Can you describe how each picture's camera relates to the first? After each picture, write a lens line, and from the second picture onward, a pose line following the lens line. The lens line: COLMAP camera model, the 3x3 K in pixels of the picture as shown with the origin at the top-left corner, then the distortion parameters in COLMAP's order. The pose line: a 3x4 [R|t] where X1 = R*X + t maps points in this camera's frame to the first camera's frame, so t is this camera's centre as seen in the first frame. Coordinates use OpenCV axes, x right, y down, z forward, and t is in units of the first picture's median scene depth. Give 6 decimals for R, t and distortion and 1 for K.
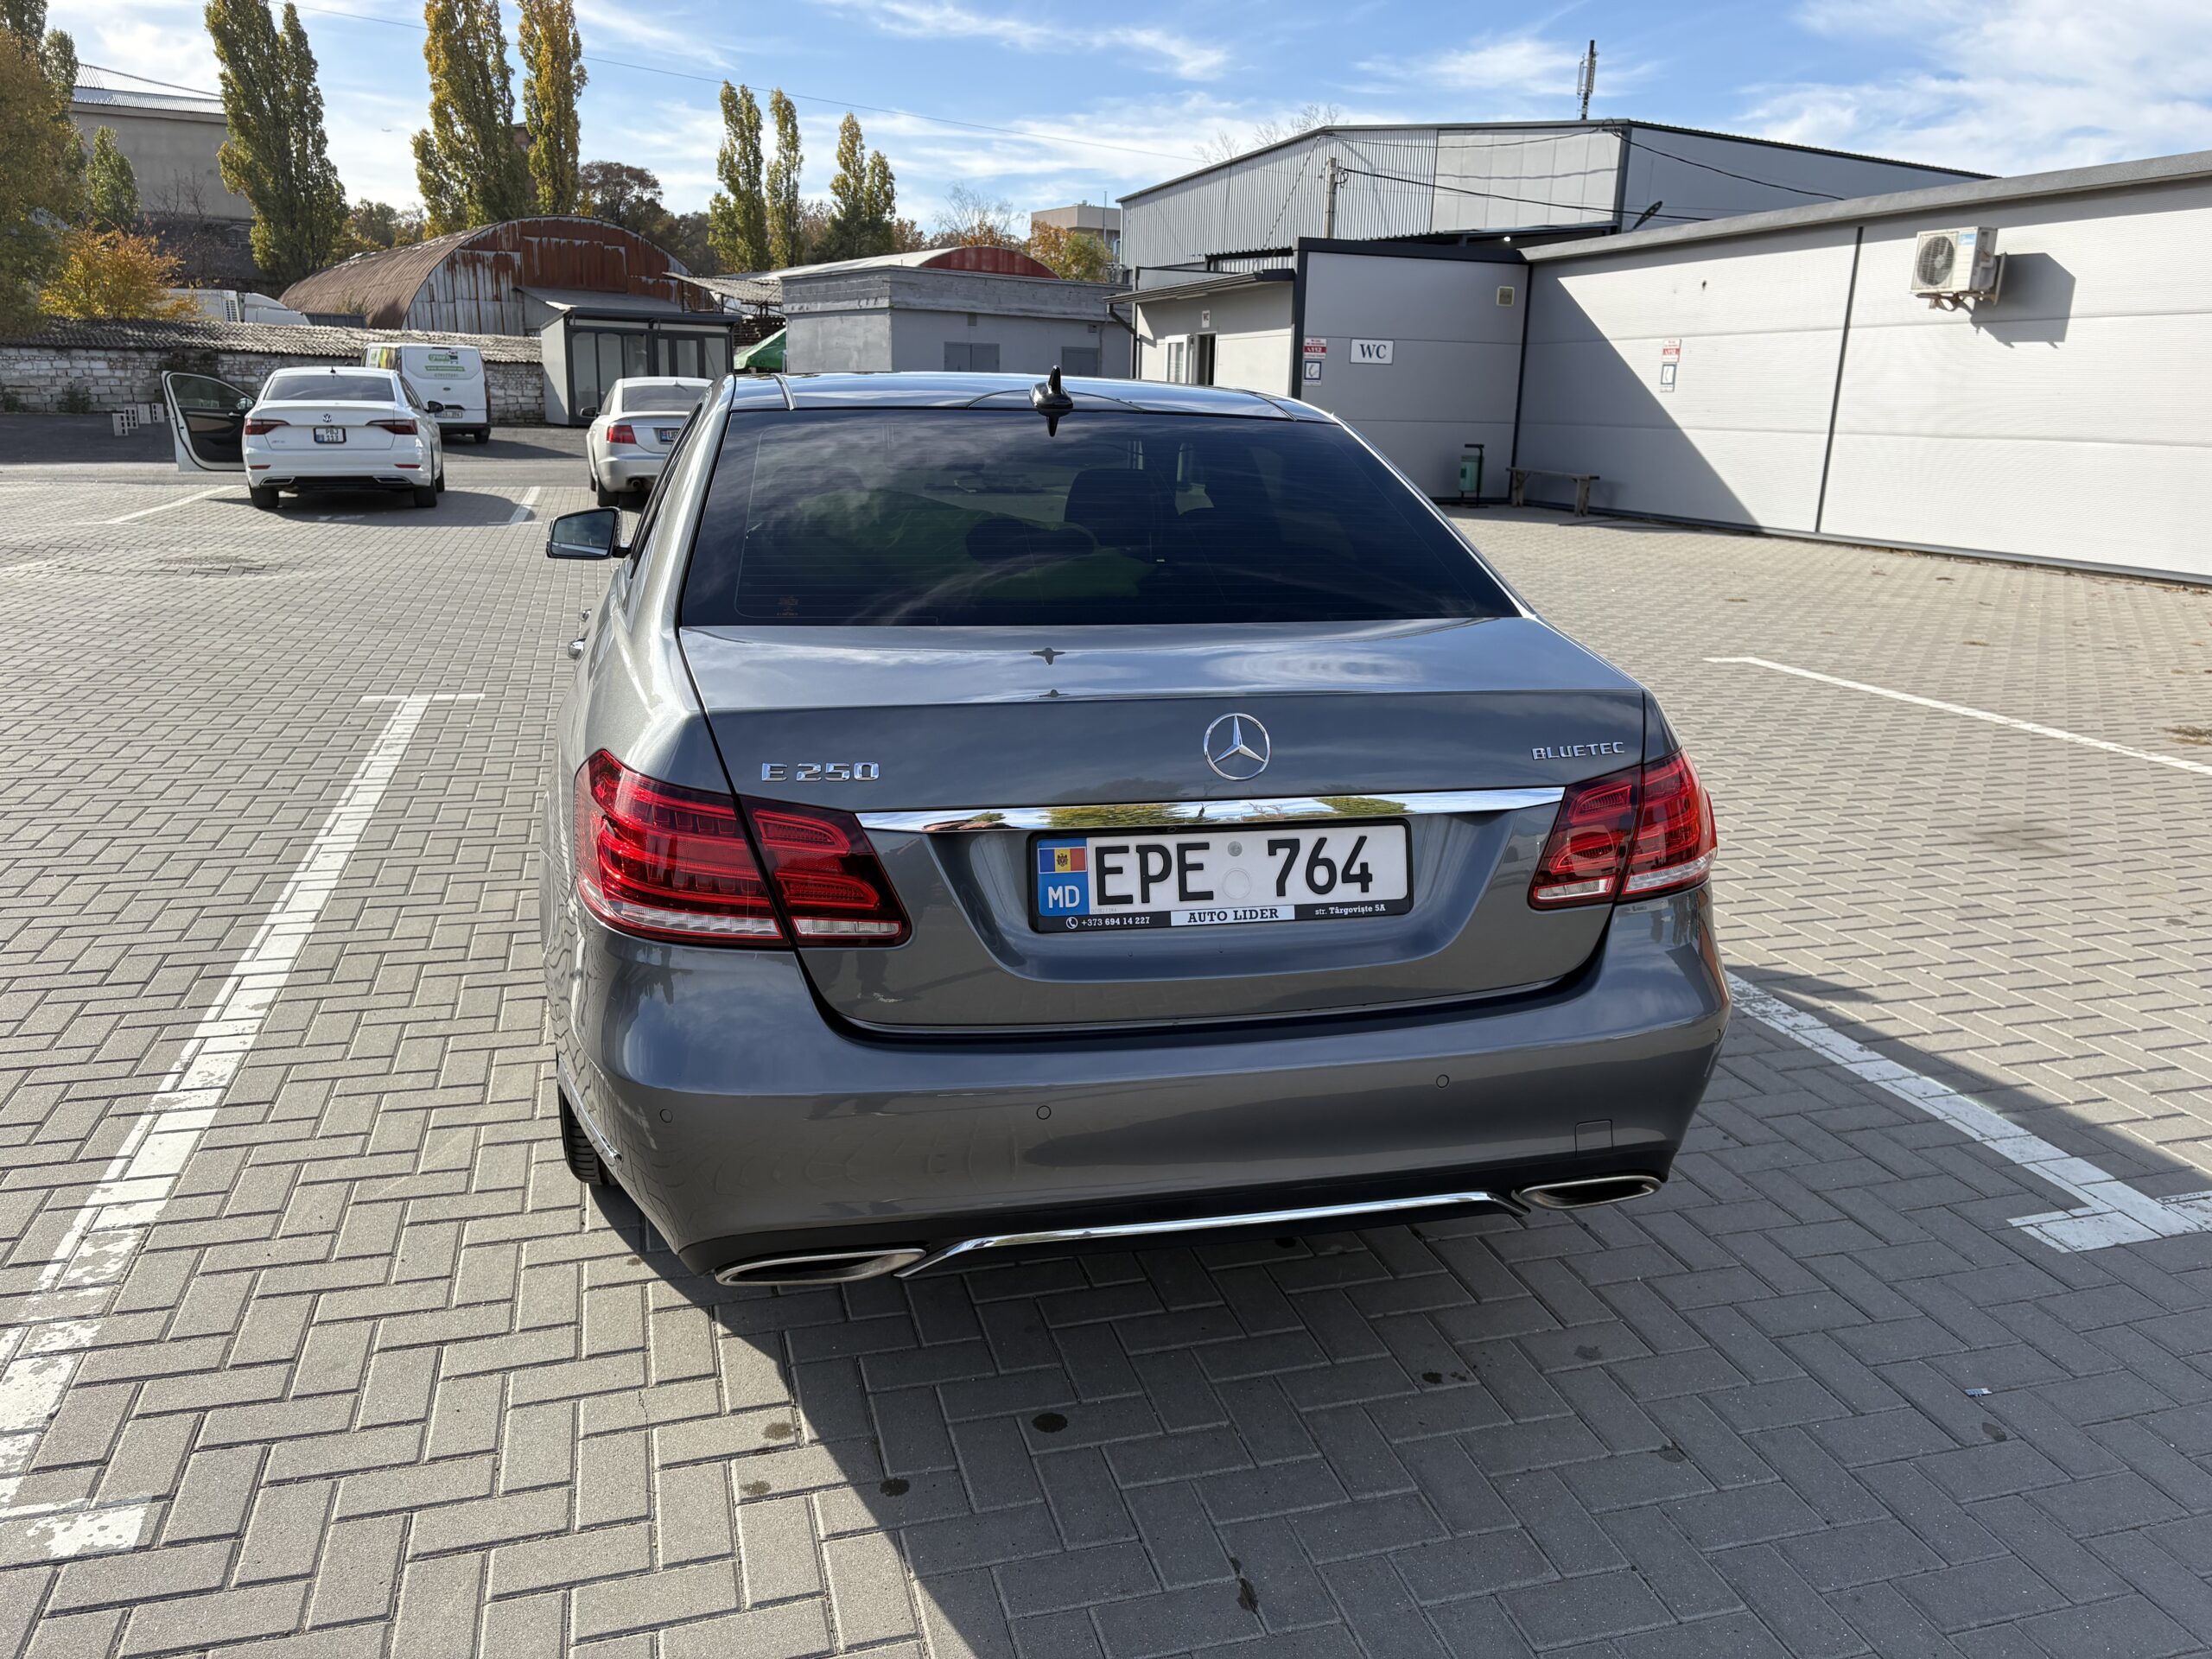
lens RADIAL K [[1652.8, 0, 1096.3], [0, 1652.8, 828.3], [0, 0, 1]] dist [0.070746, -0.099536]
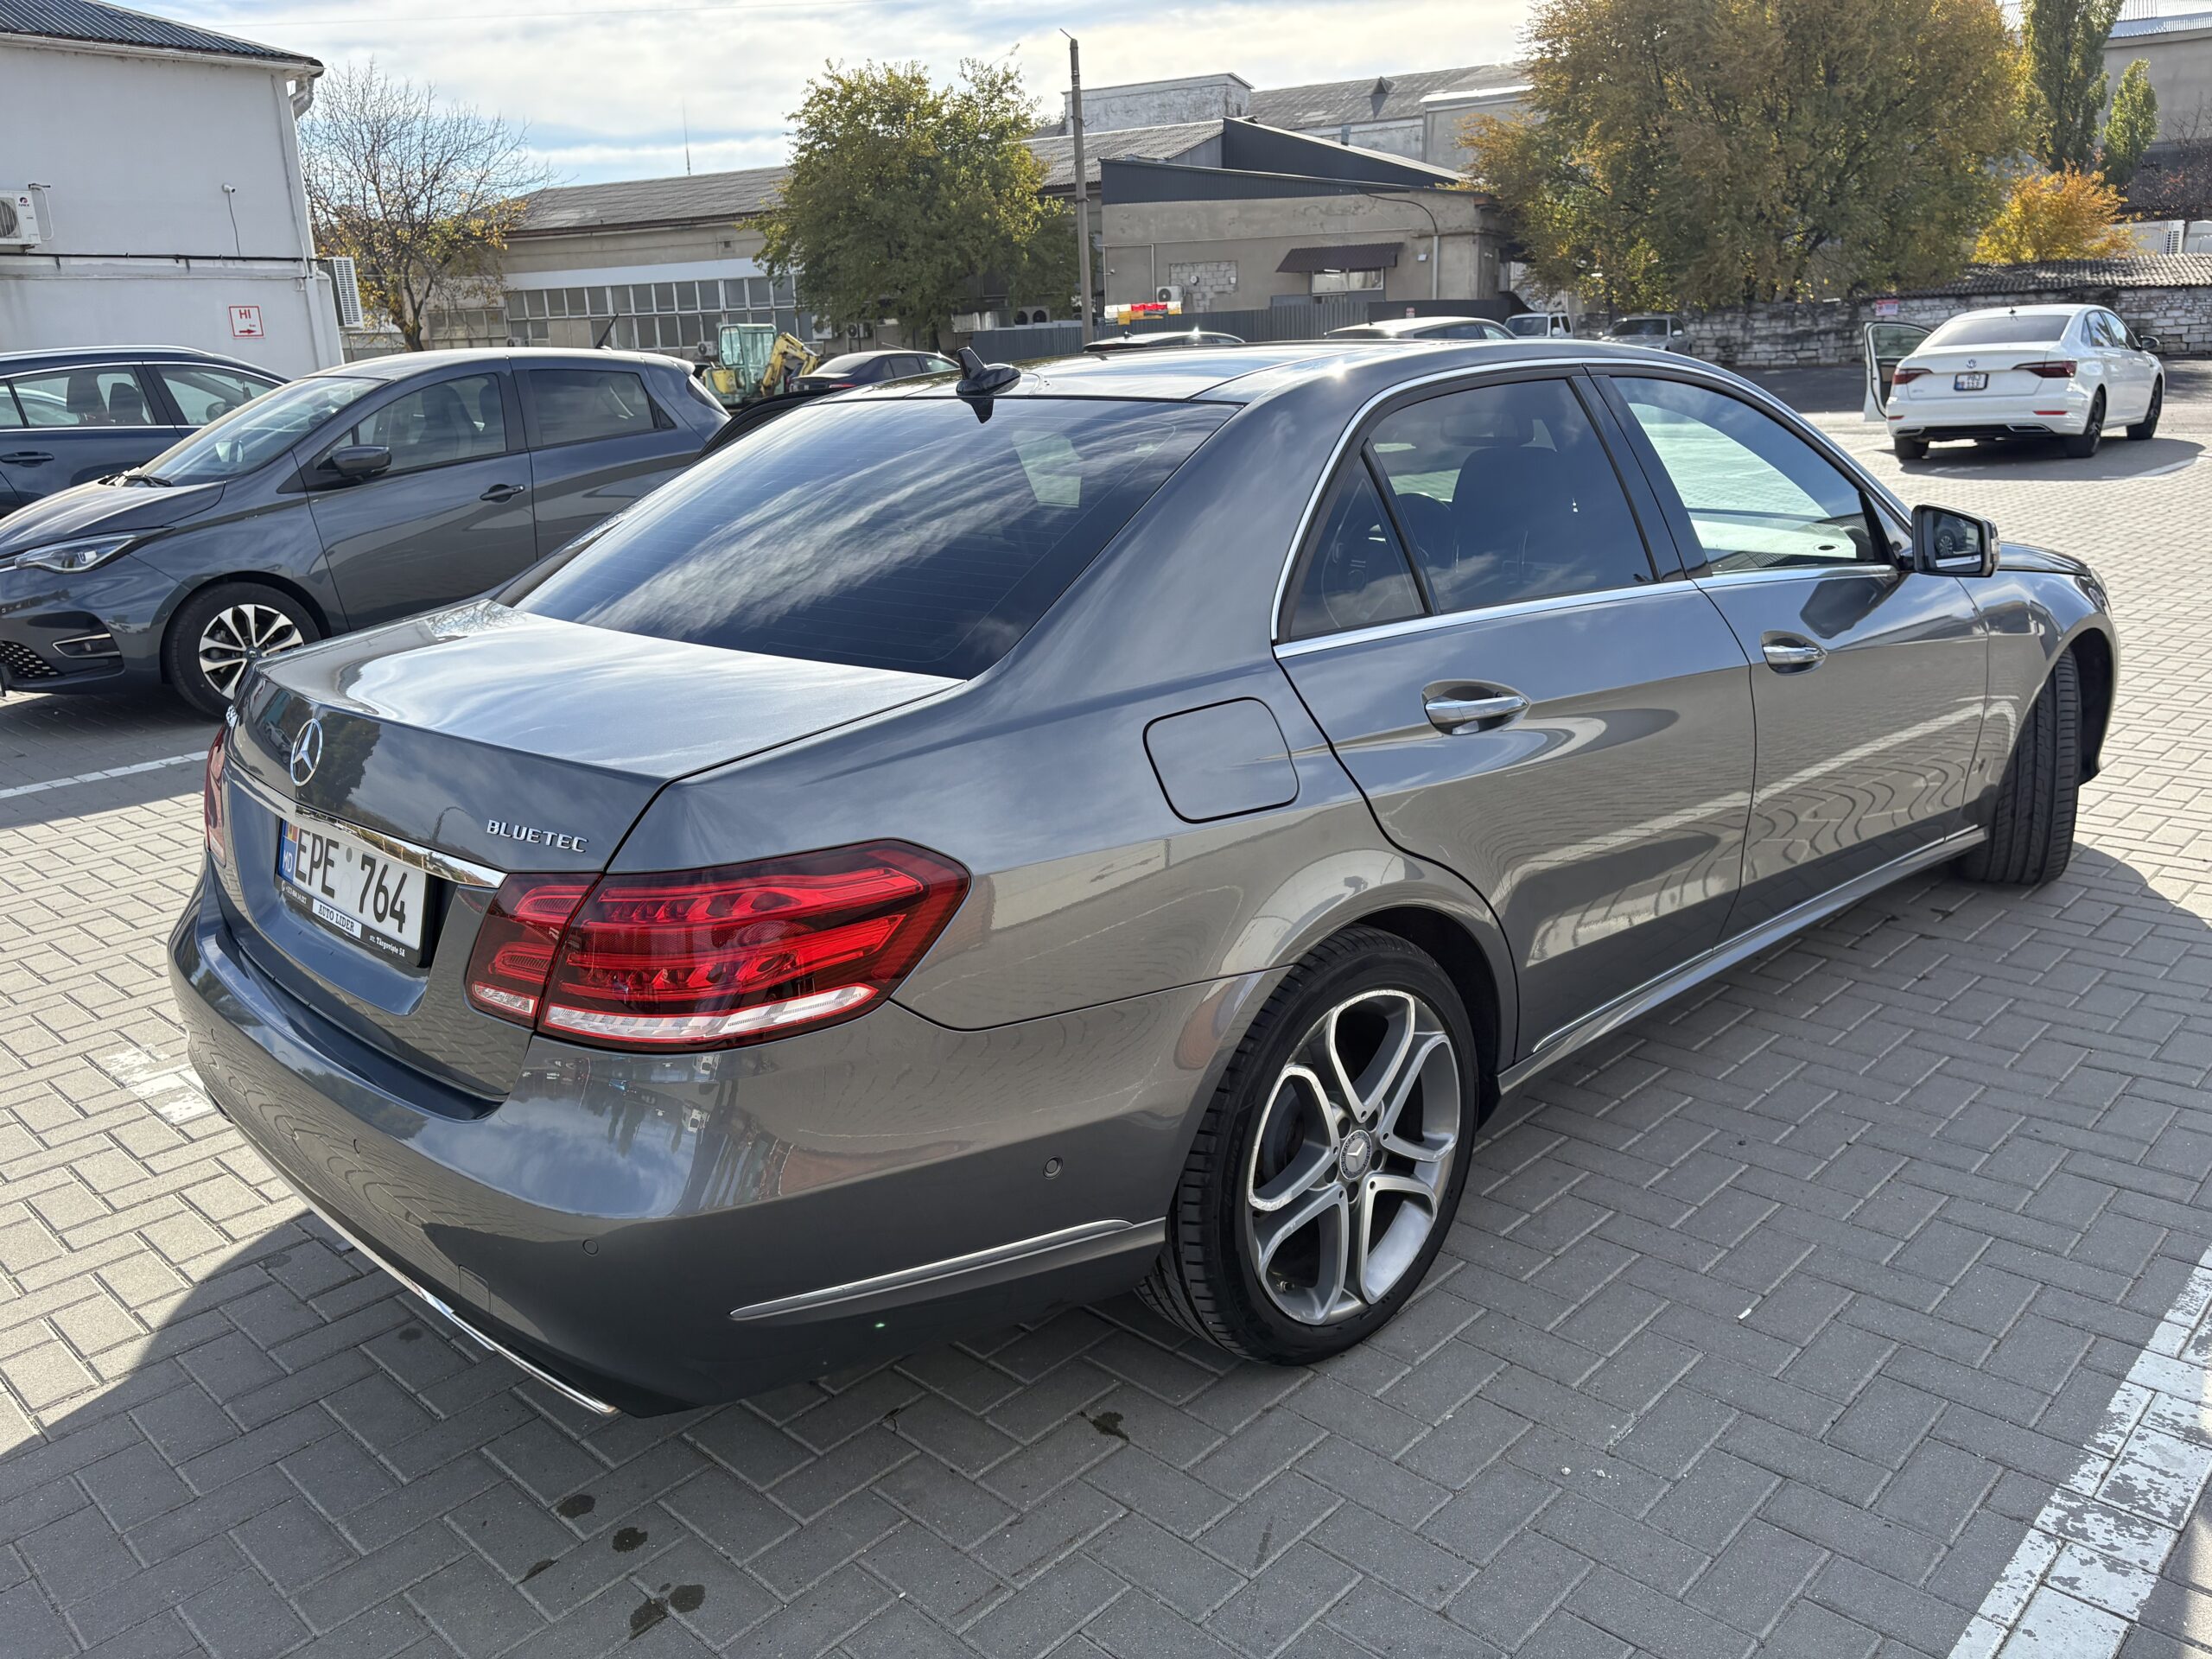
lens RADIAL K [[1652.8, 0, 1096.3], [0, 1652.8, 828.3], [0, 0, 1]] dist [0.070746, -0.099536]
pose [[0.496719, 0.193231, -0.846127, 0.458288], [-0.165234, 0.978124, 0.126375, -0.081195], [0.852037, 0.077036, 0.517782, 0.338626]]
